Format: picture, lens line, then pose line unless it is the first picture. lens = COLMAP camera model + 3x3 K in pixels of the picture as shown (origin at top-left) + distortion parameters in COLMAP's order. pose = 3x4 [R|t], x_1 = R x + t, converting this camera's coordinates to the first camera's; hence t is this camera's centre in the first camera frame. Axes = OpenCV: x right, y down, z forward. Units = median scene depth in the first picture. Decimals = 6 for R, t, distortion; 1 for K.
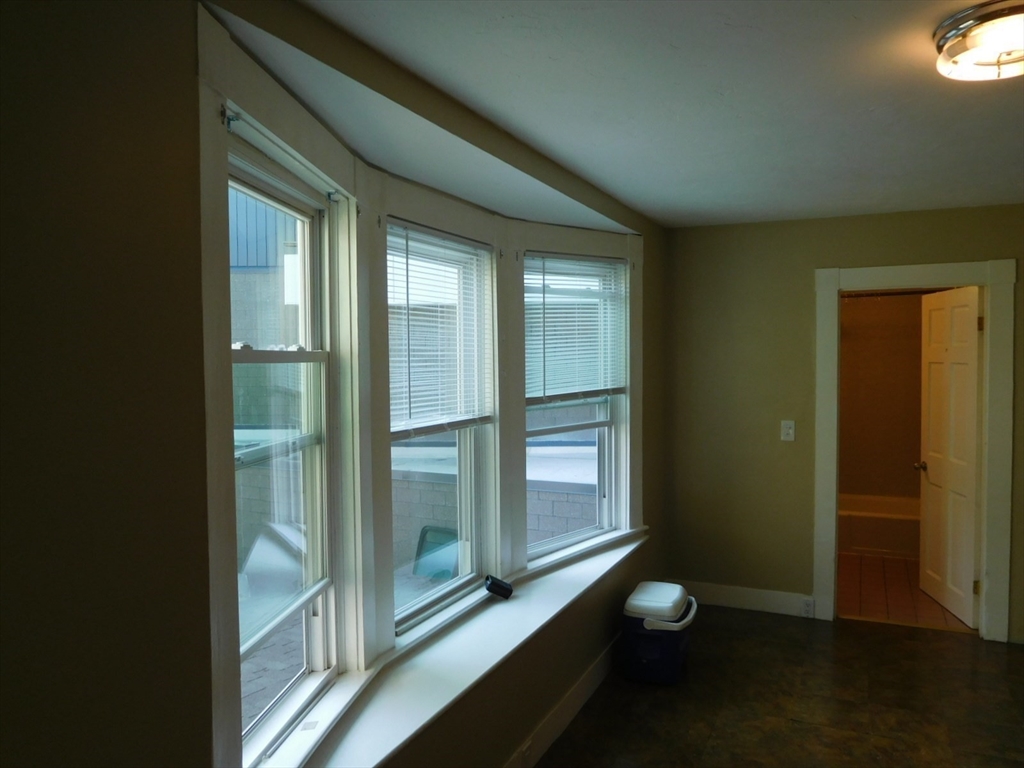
lens RADIAL K [[769.8, 0, 512.0], [0, 769.8, 384.0], [0, 0, 1]] dist [-0.016064, 0.000667]
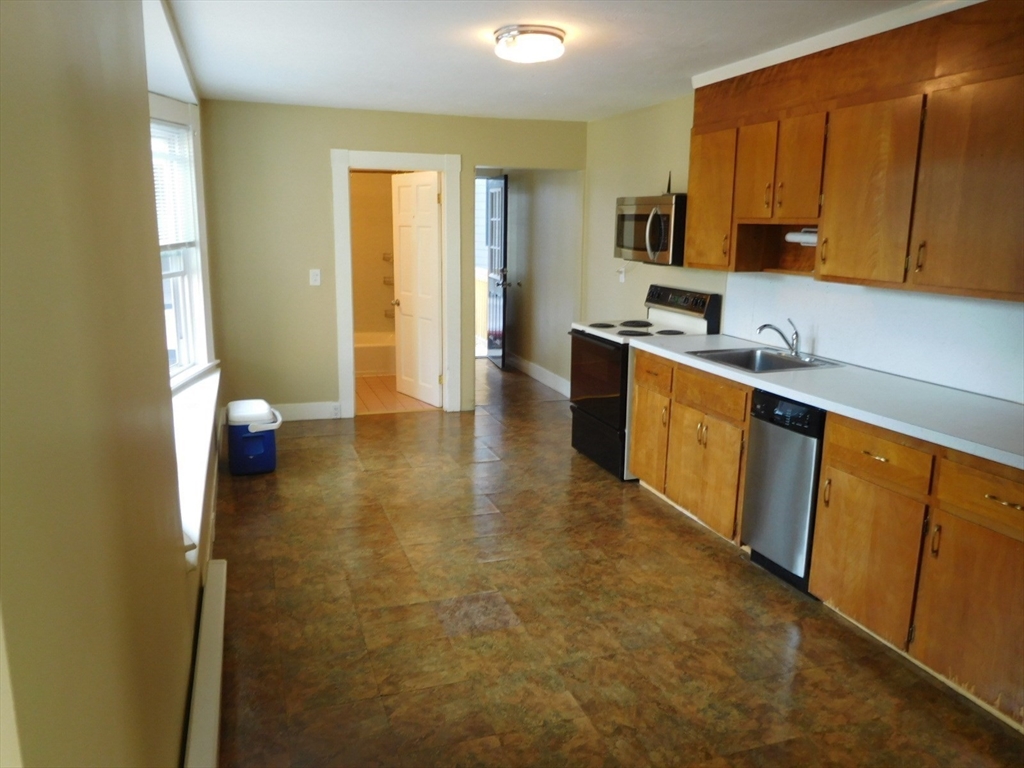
lens RADIAL K [[769.8, 0, 512.0], [0, 769.8, 384.0], [0, 0, 1]] dist [-0.016064, 0.000667]
pose [[0.725600, -0.117179, 0.678066, -0.305244], [0.000934, 0.985561, 0.169319, 0.020009], [-0.688116, -0.122225, 0.715232, -0.168368]]
